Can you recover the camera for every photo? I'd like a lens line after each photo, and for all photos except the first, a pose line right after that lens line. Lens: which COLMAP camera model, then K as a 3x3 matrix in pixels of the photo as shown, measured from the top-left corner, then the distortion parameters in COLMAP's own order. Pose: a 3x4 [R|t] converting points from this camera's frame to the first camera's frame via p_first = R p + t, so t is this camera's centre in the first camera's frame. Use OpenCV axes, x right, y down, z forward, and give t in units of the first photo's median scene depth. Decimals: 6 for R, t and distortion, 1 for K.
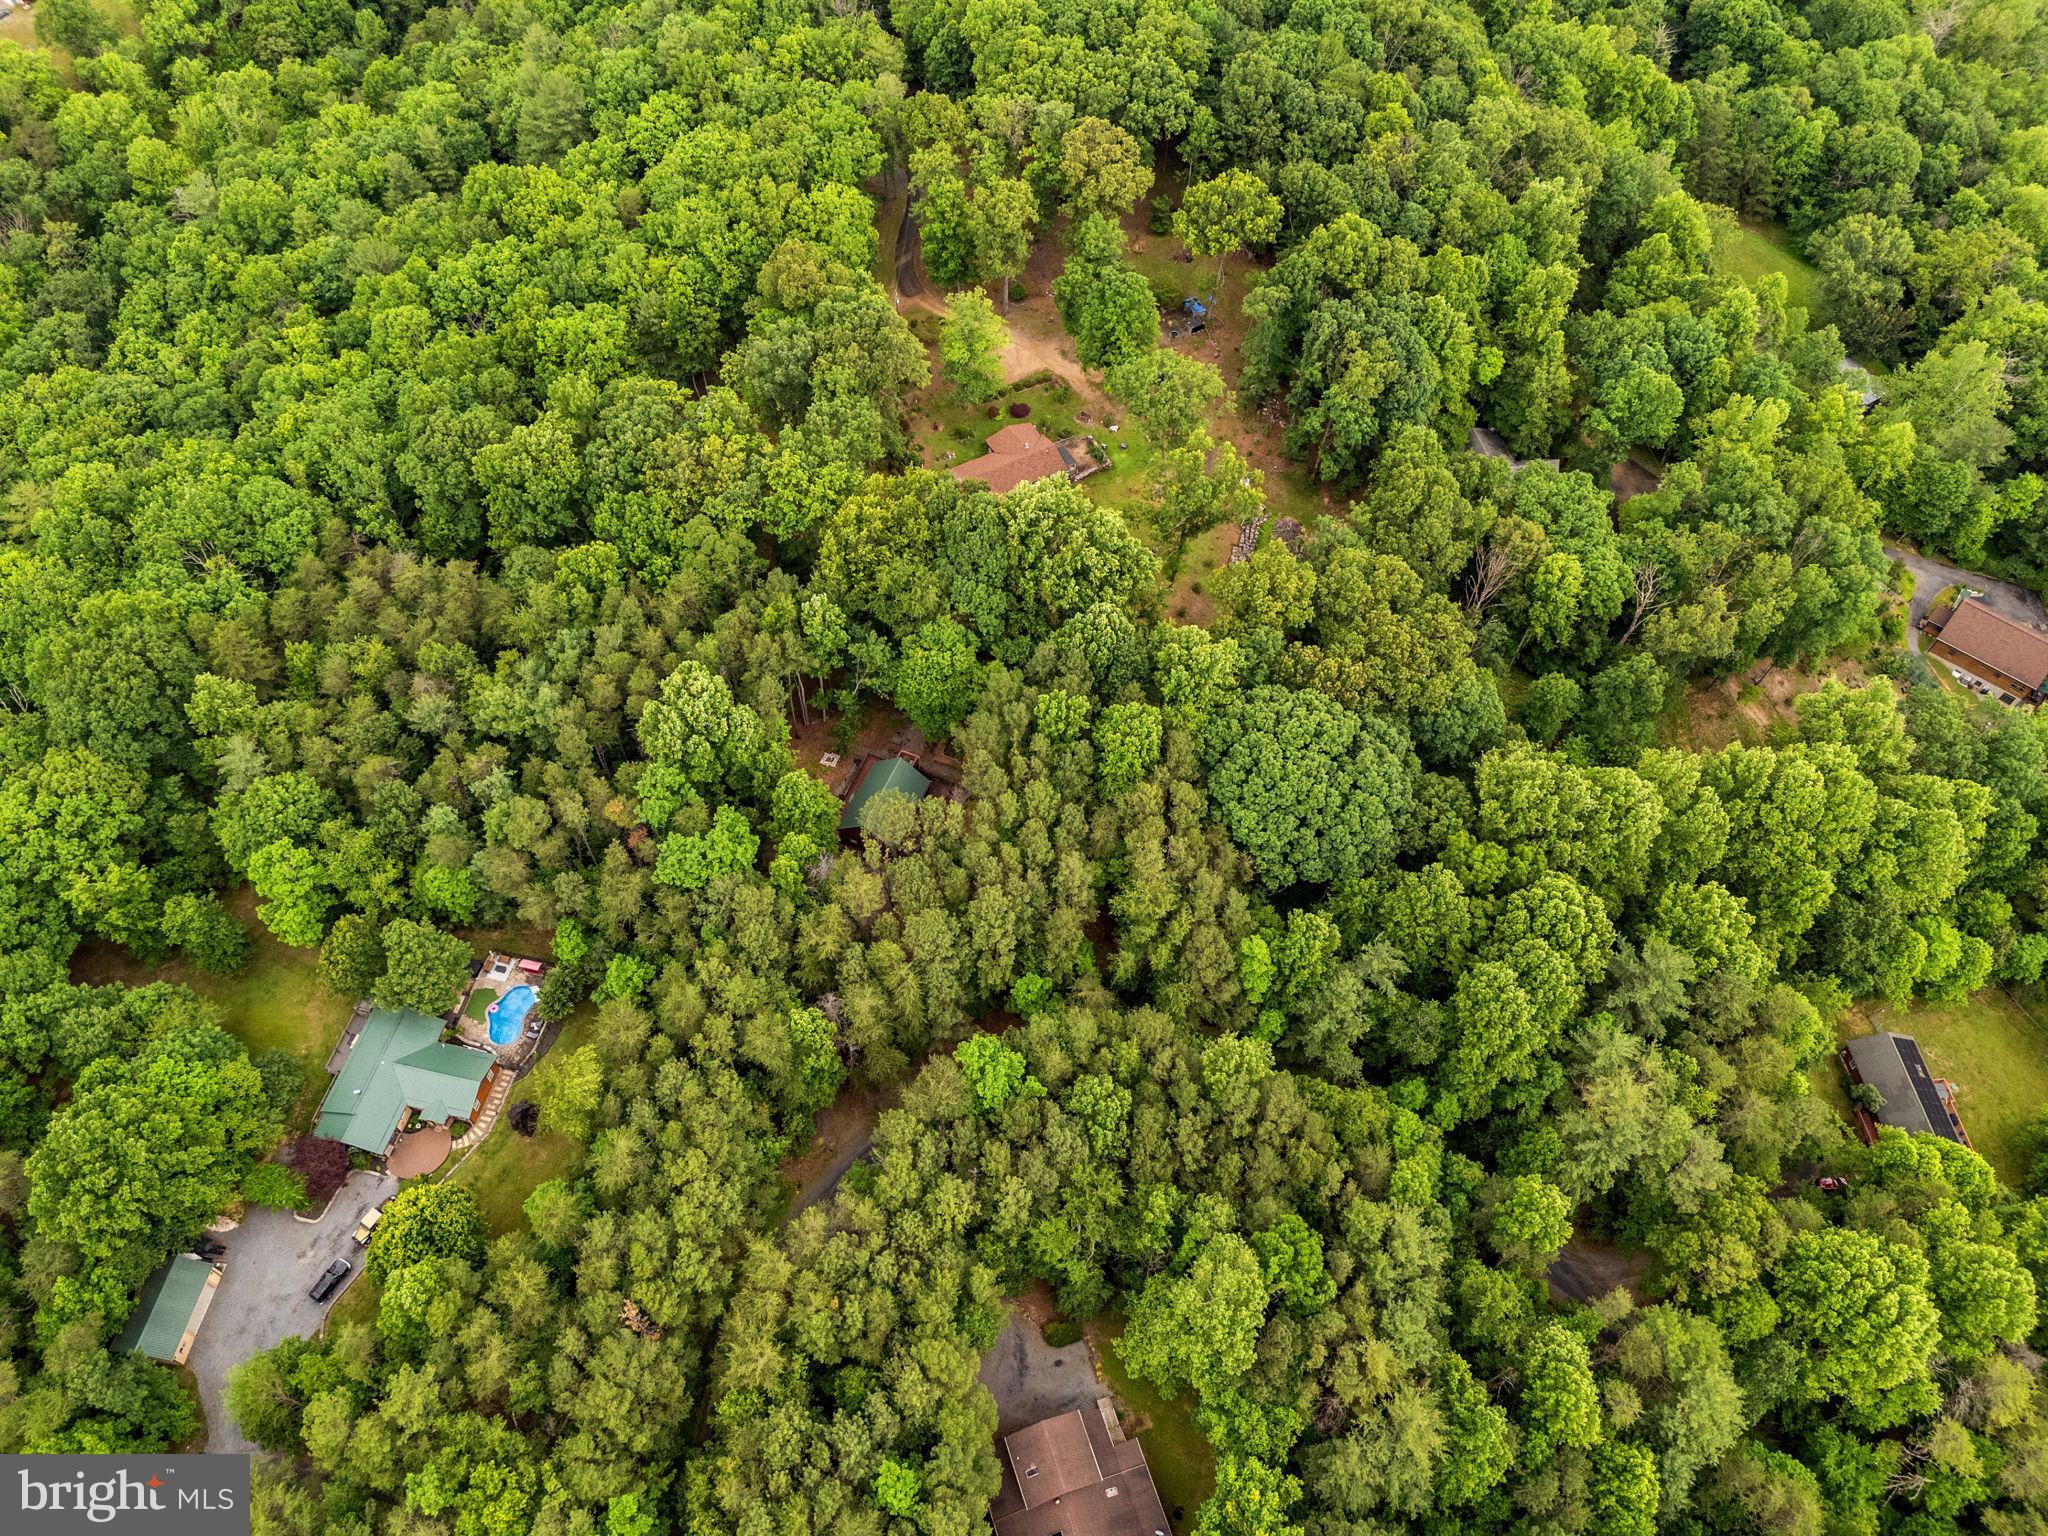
lens RADIAL K [[1495.6, 0, 1014.2], [0, 1495.6, 759.8], [0, 0, 1]] dist [0.082379, -0.080168]
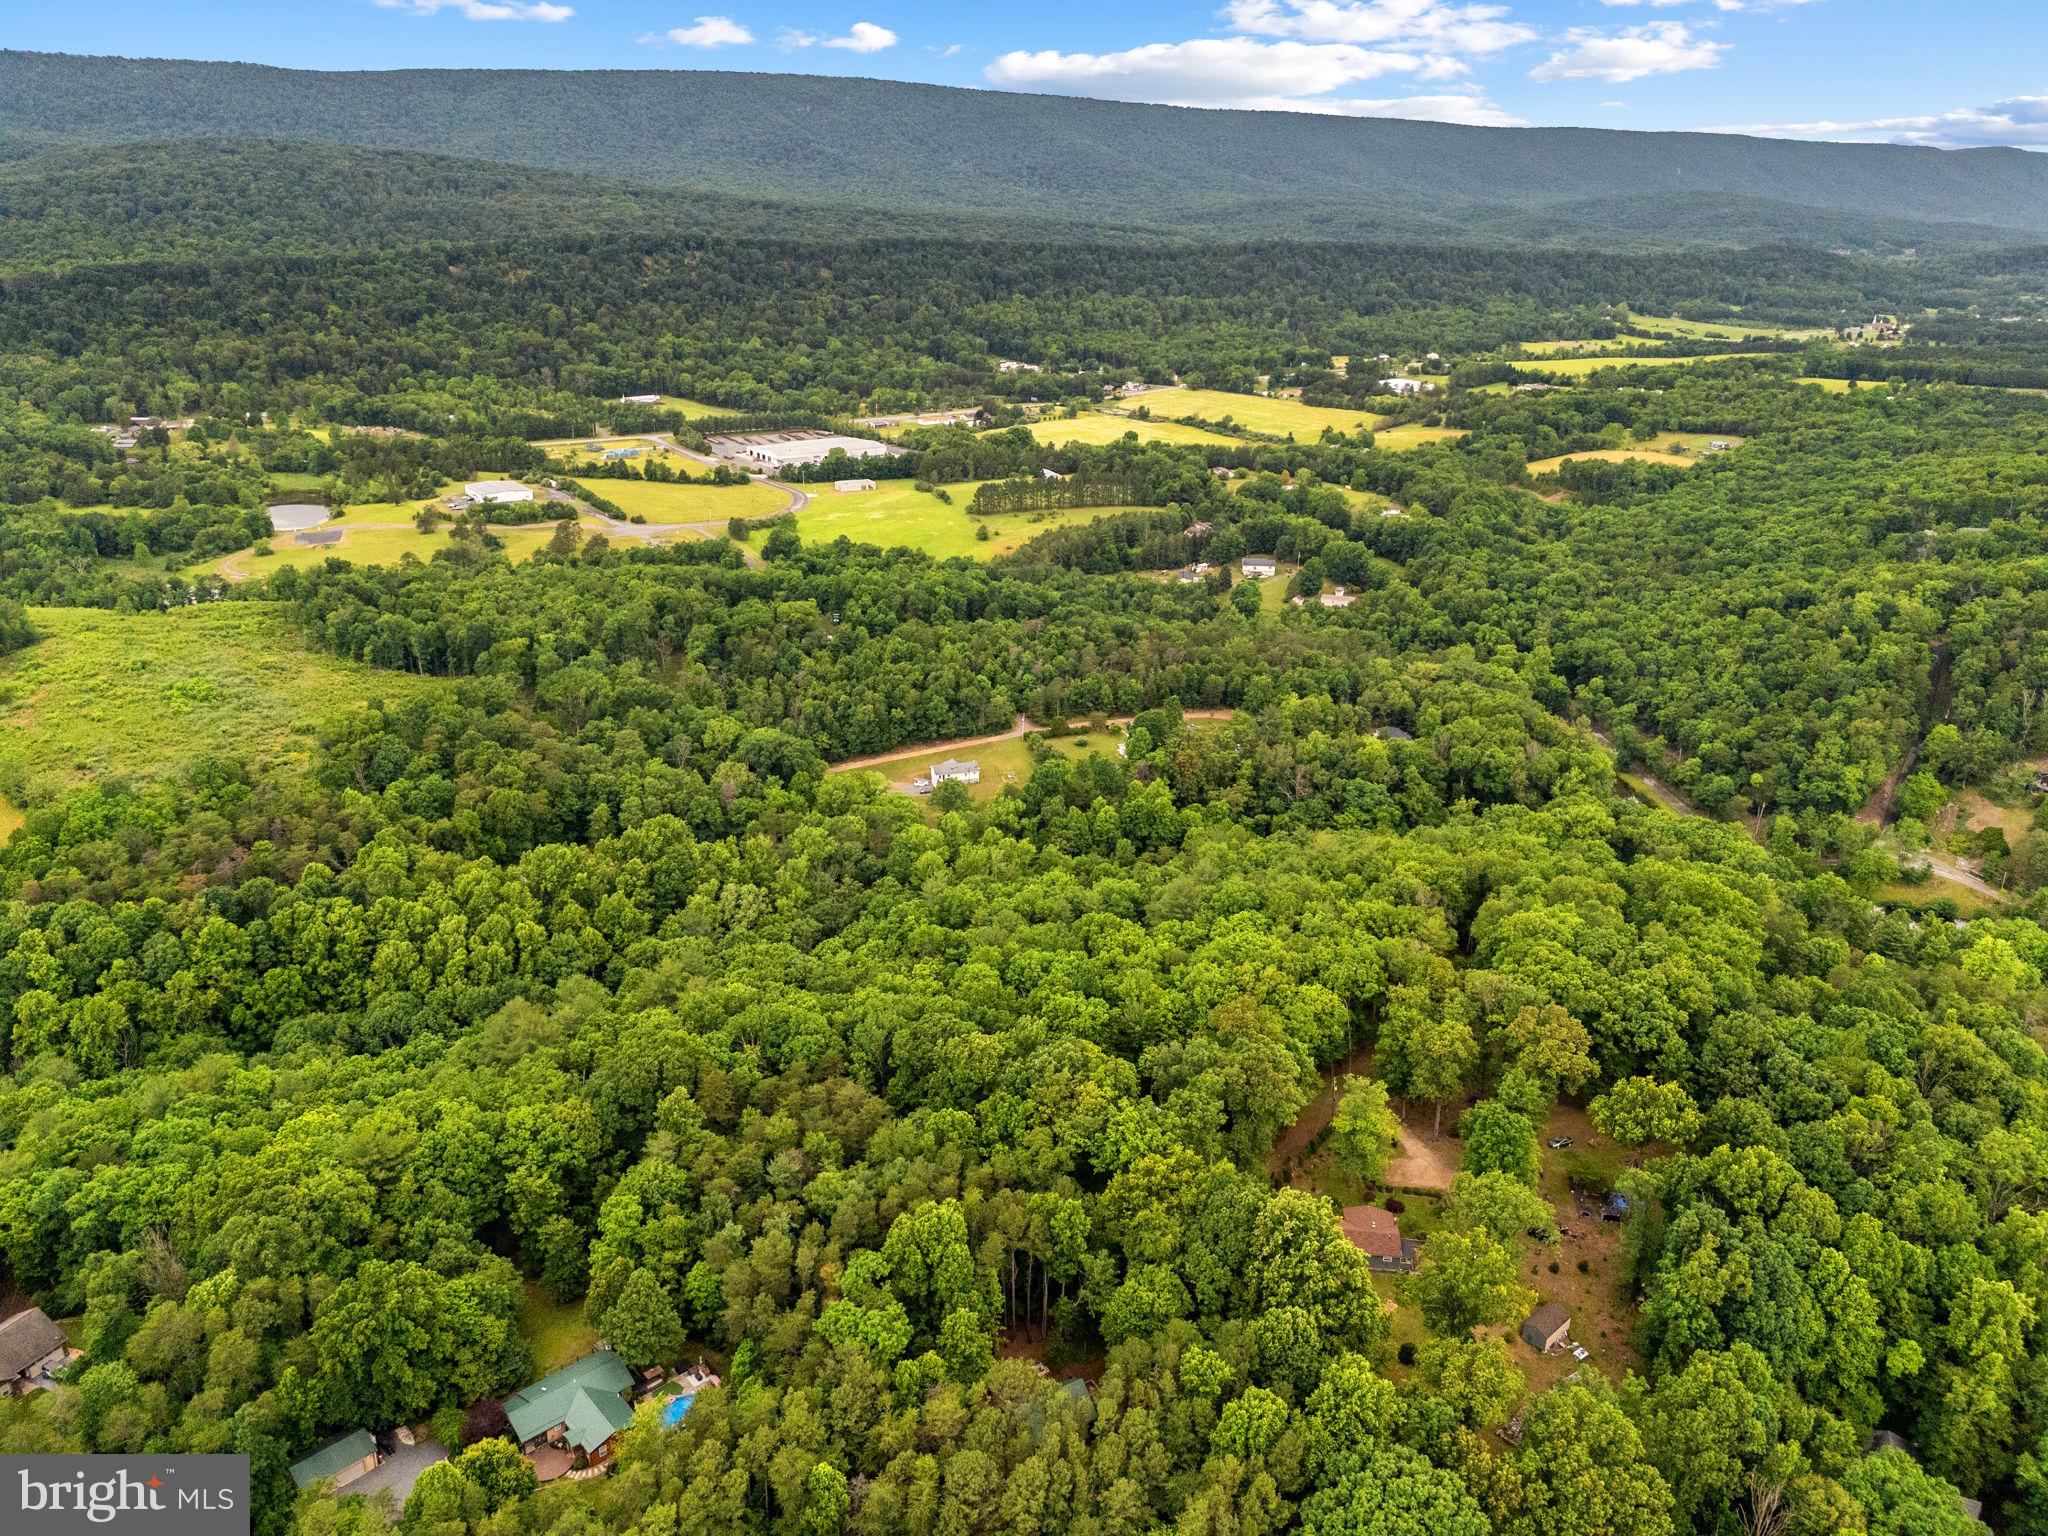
lens RADIAL K [[1495.6, 0, 1025.1], [0, 1495.6, 803.5], [0, 0, 1]] dist [0.082379, -0.080168]
pose [[0.807462, 0.219751, -0.547462, 0.391110], [-0.492404, 0.762142, -0.420331, 0.160052], [0.324876, 0.608974, 0.723607, -0.041798]]
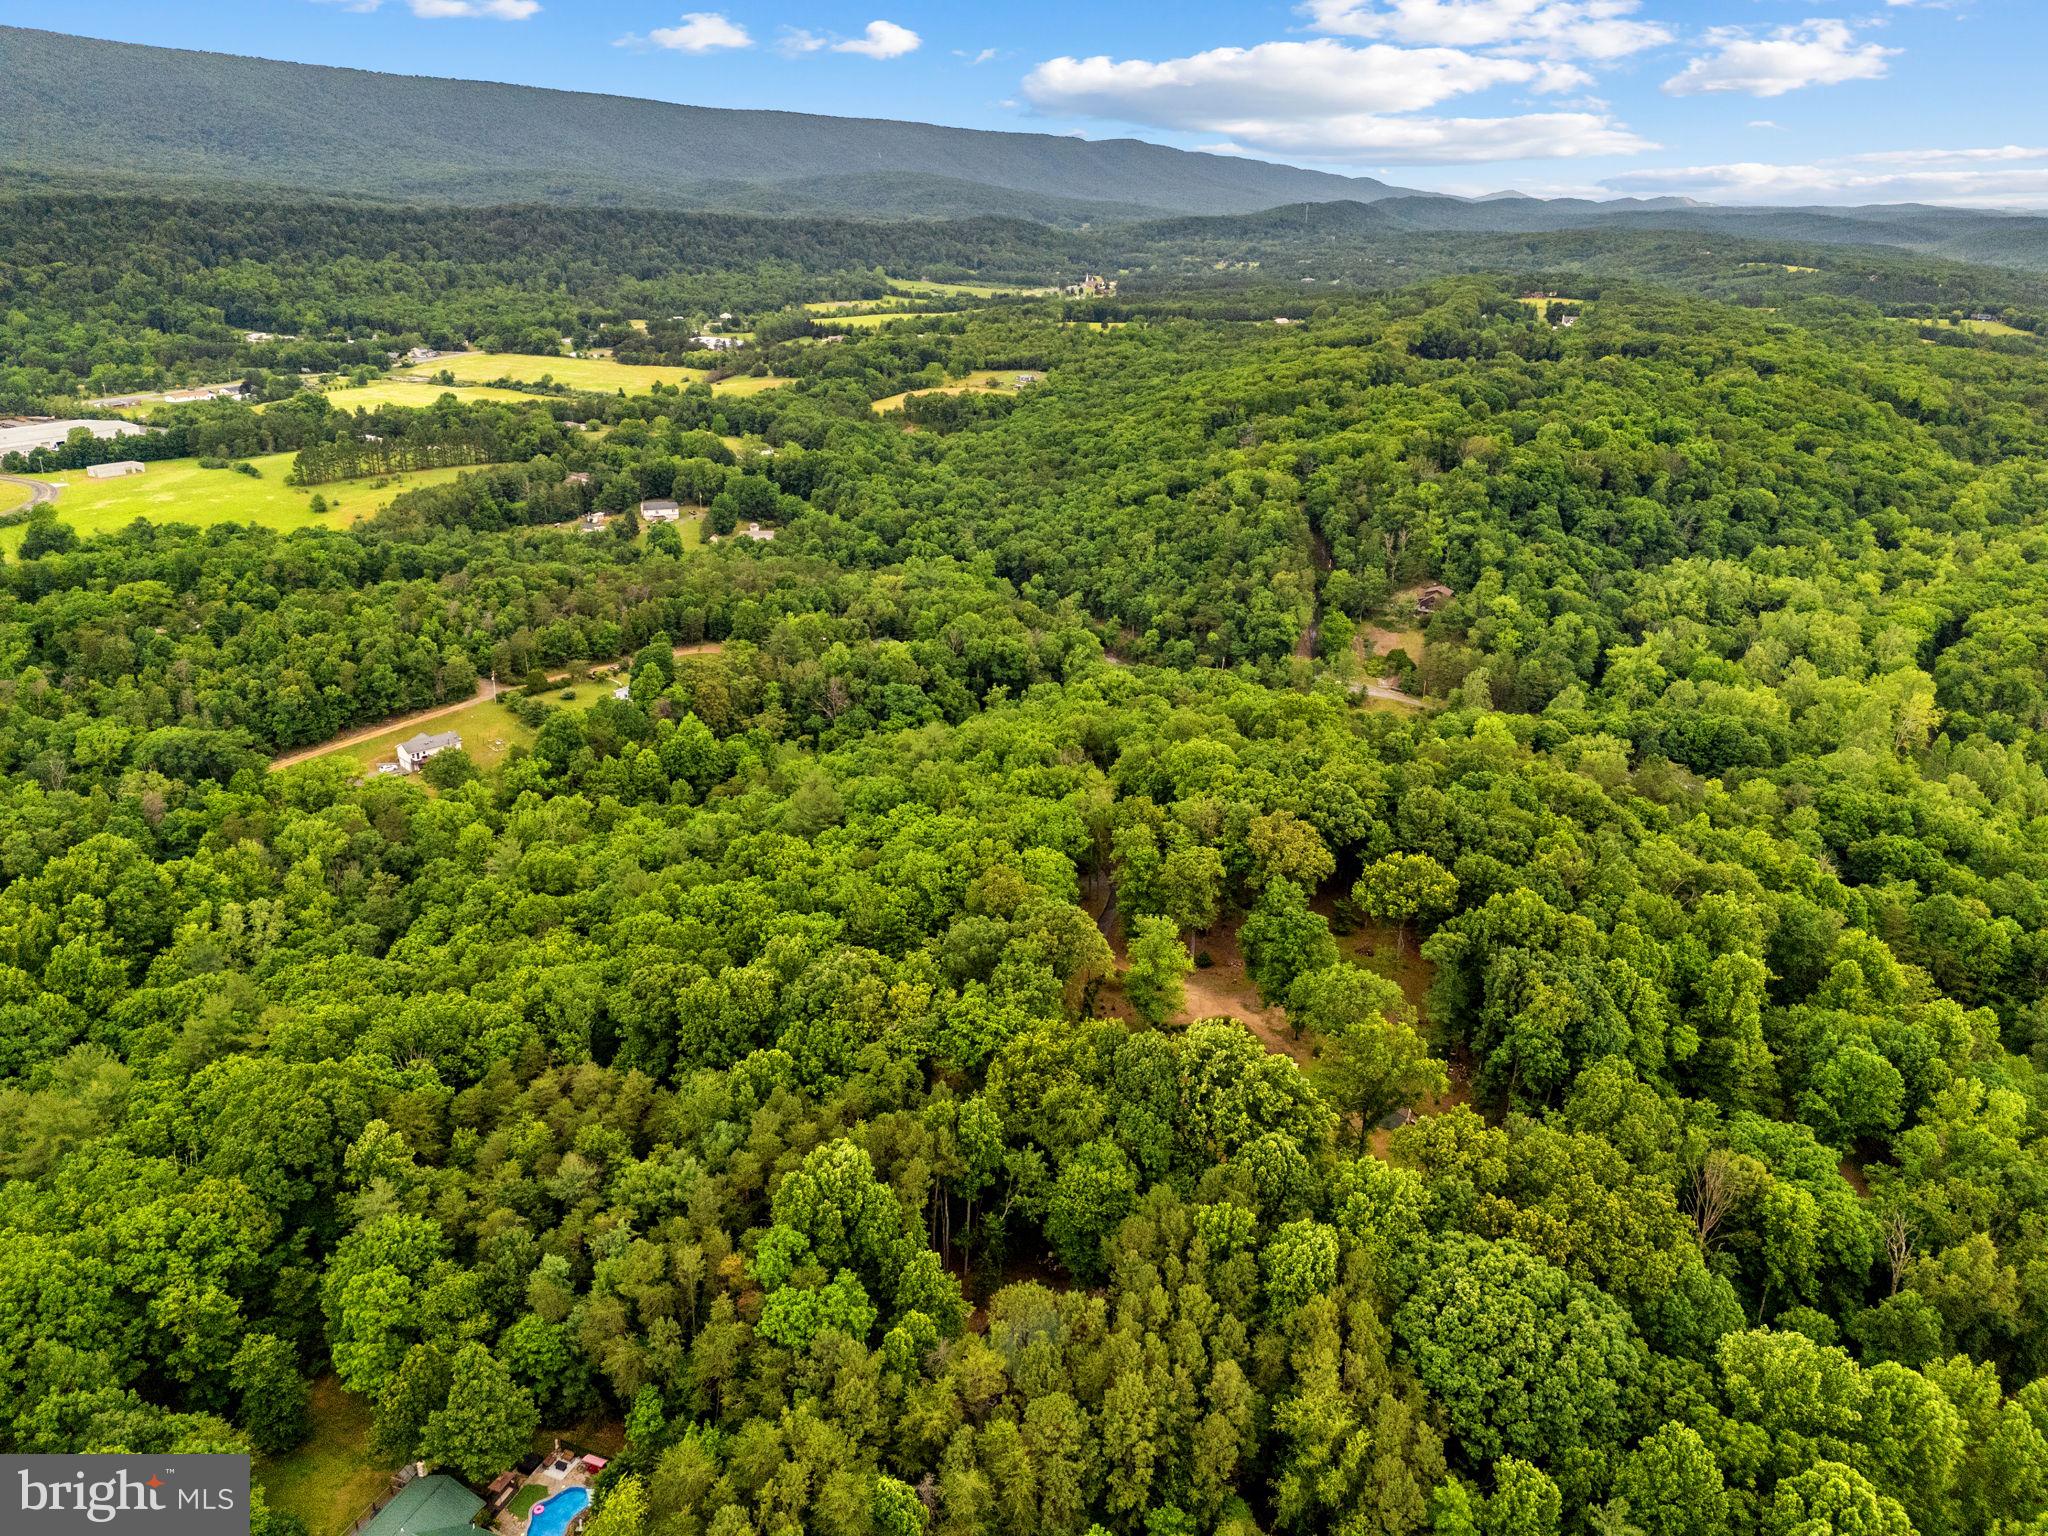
lens RADIAL K [[1495.6, 0, 1016.9], [0, 1495.6, 788.7], [0, 0, 1]] dist [0.082379, -0.080168]
pose [[0.988213, 0.054490, -0.143060, 0.021936], [-0.126543, 0.816674, -0.563055, 0.264653], [0.086153, 0.574521, 0.813943, 0.082356]]
